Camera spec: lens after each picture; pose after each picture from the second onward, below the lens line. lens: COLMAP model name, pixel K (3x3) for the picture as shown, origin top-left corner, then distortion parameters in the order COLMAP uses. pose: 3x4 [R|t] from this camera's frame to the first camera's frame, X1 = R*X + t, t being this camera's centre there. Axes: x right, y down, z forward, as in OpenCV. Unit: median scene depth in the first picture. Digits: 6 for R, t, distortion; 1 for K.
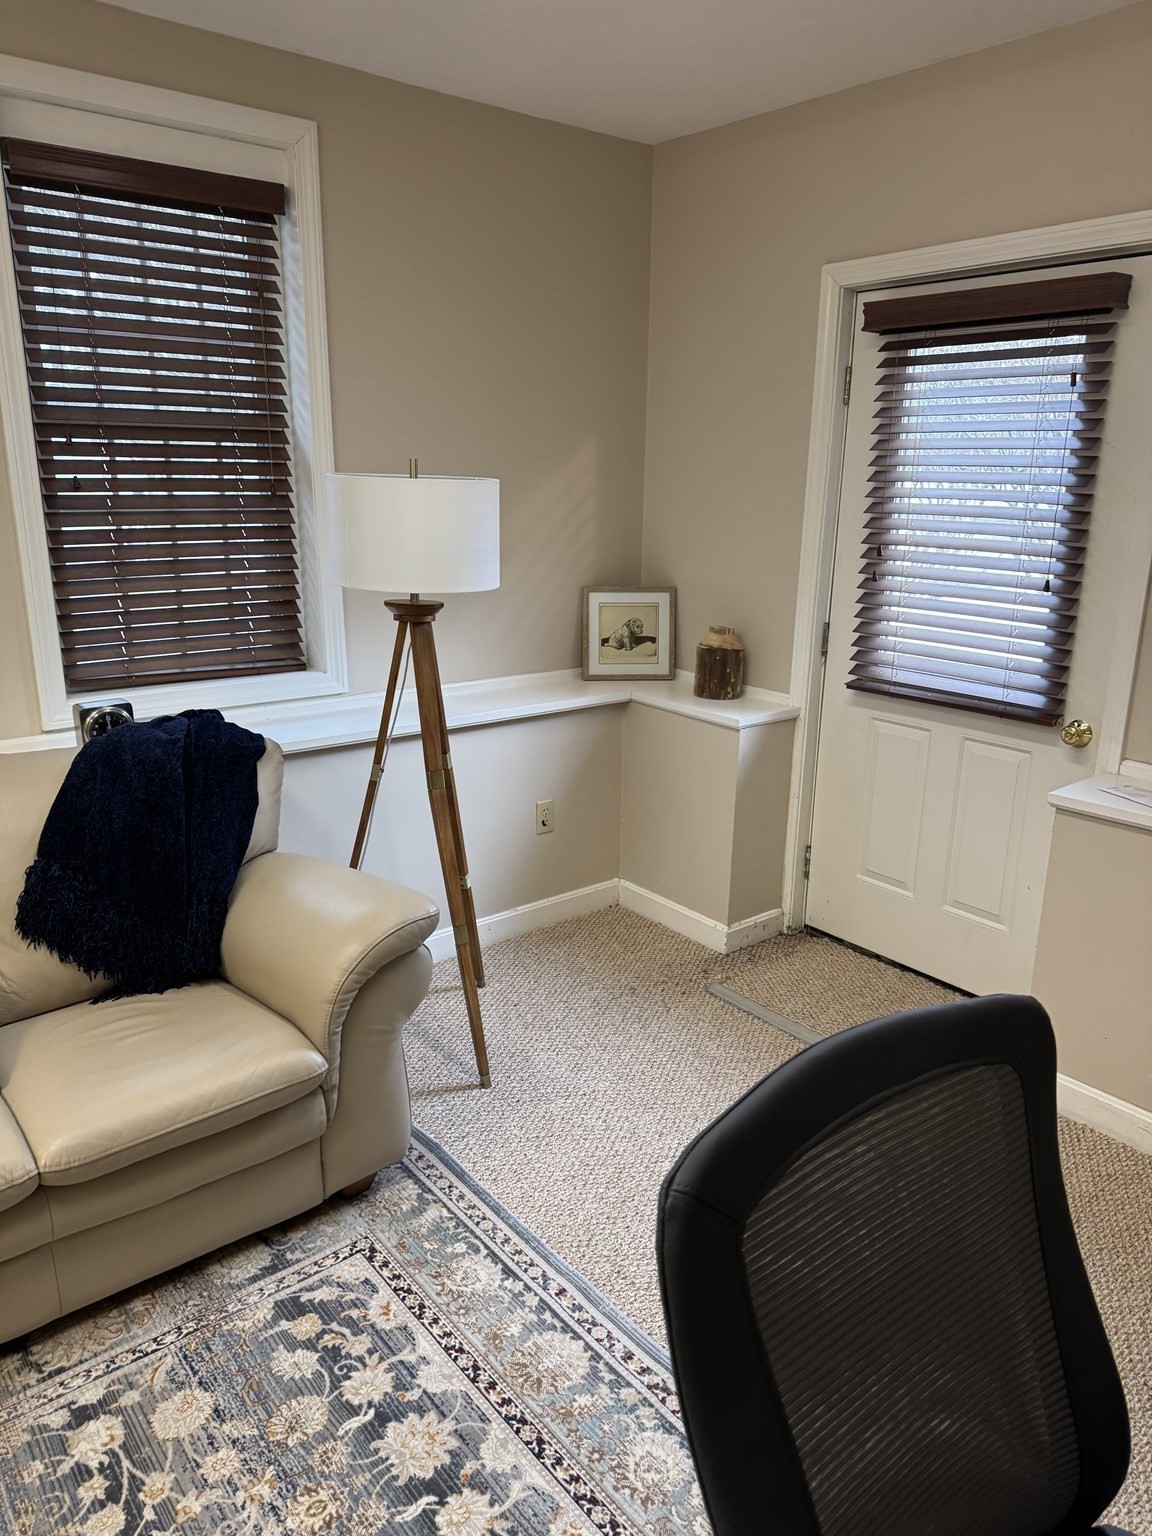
lens RADIAL K [[1097.5, 0, 565.6], [0, 1097.5, 770.2], [0, 0, 1]] dist [0.011581, -0.015643]
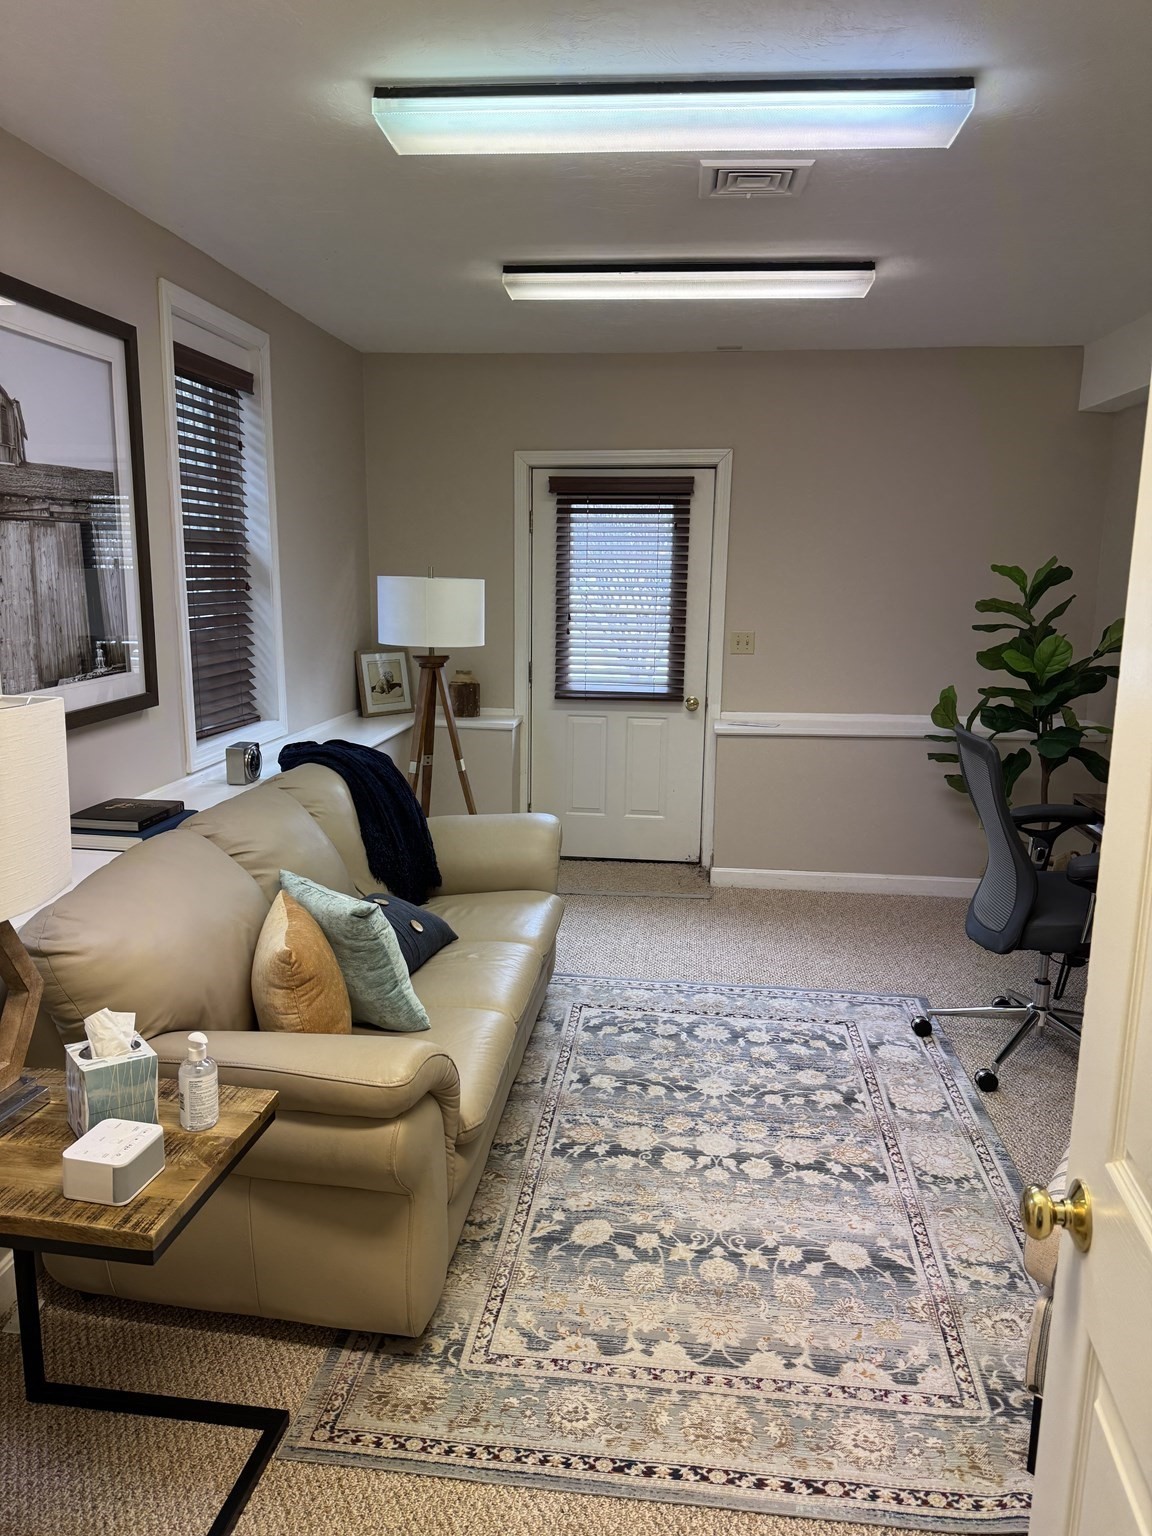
lens RADIAL K [[1097.5, 0, 566.5], [0, 1097.5, 770.3], [0, 0, 1]] dist [0.011581, -0.015643]
pose [[0.709788, -0.130679, 0.692188, -1.563477], [0.183923, 0.982936, -0.003029, 0.071383], [-0.679980, 0.129459, 0.721711, -0.352055]]
